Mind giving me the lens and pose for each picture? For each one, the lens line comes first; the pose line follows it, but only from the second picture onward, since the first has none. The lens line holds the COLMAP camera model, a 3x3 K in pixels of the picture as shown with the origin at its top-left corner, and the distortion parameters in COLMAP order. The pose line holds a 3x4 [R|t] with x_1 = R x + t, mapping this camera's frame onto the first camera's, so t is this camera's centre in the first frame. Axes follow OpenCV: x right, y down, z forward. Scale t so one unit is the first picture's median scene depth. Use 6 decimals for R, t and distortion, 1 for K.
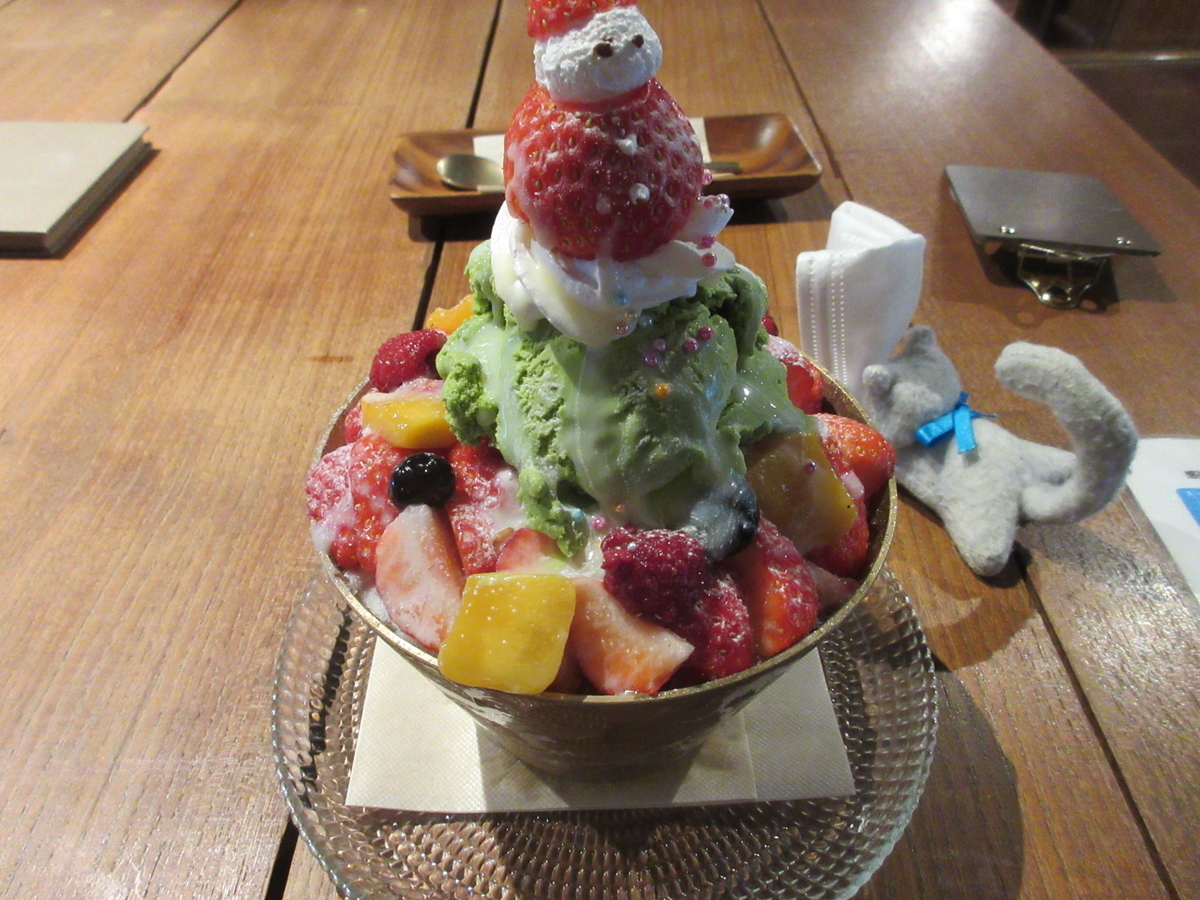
lens RADIAL K [[897.9, 0, 600.0], [0, 897.9, 450.0], [0, 0, 1]] dist [0.003749, 0.008233]
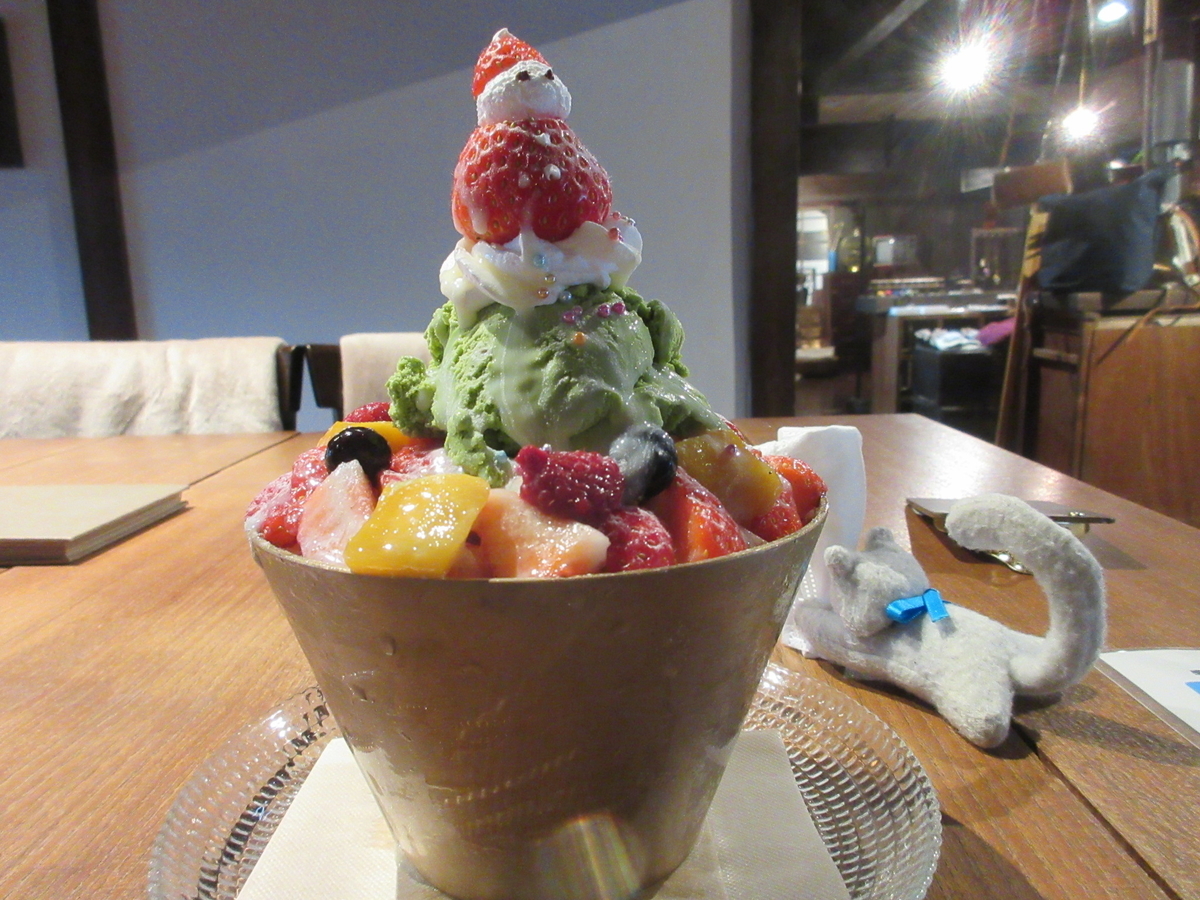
lens RADIAL K [[897.9, 0, 600.0], [0, 897.9, 450.0], [0, 0, 1]] dist [0.003749, 0.008233]
pose [[0.999544, -0.021346, -0.021356, 0.113244], [0.006569, 0.844069, -0.536194, 0.631793], [0.029472, 0.535810, 0.843824, 0.126227]]
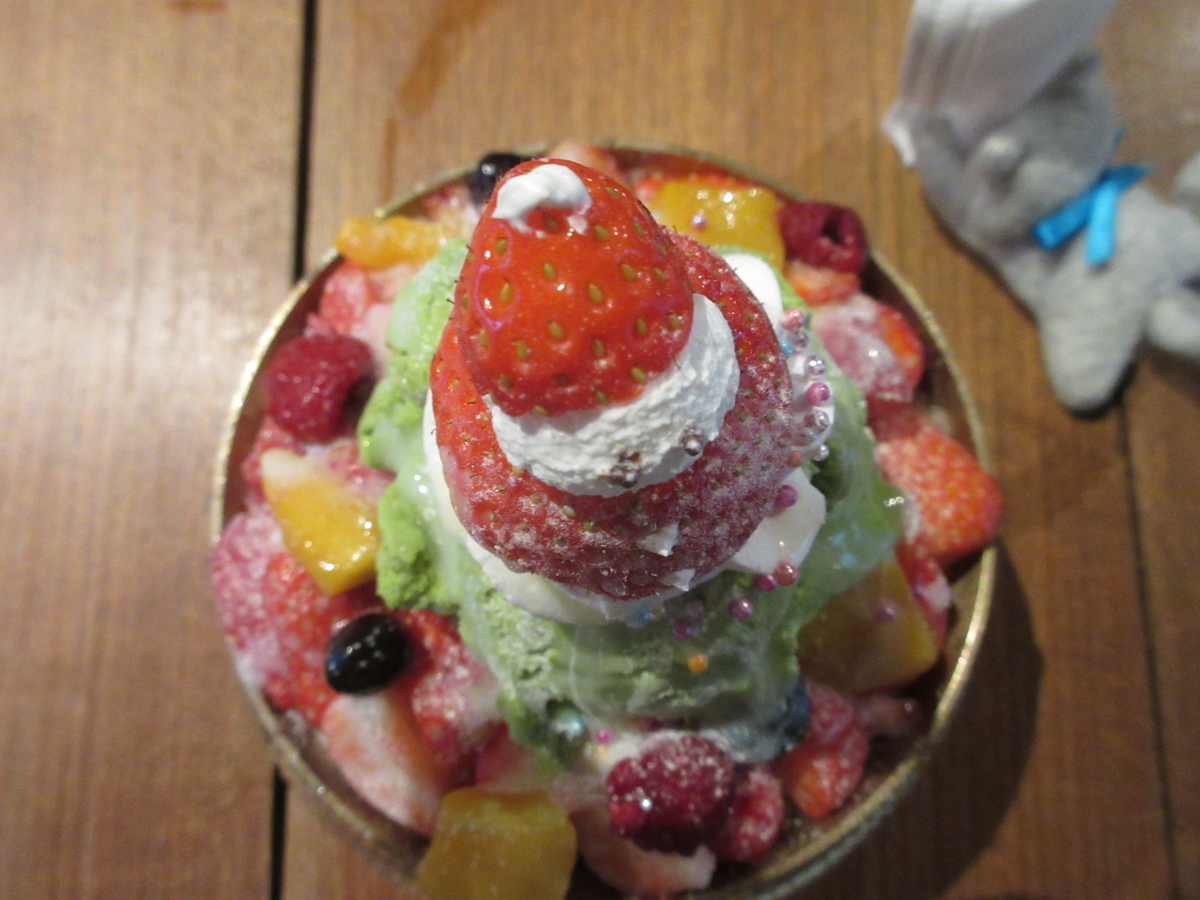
lens RADIAL K [[971.6, 0, 593.7], [0, 971.6, 458.7], [0, 0, 1]] dist [0.000325, 0.001786]
pose [[0.999961, -0.008449, 0.002491, -0.009401], [0.005066, 0.783024, 0.621971, -0.637924], [-0.007206, -0.621934, 0.783037, 0.491915]]
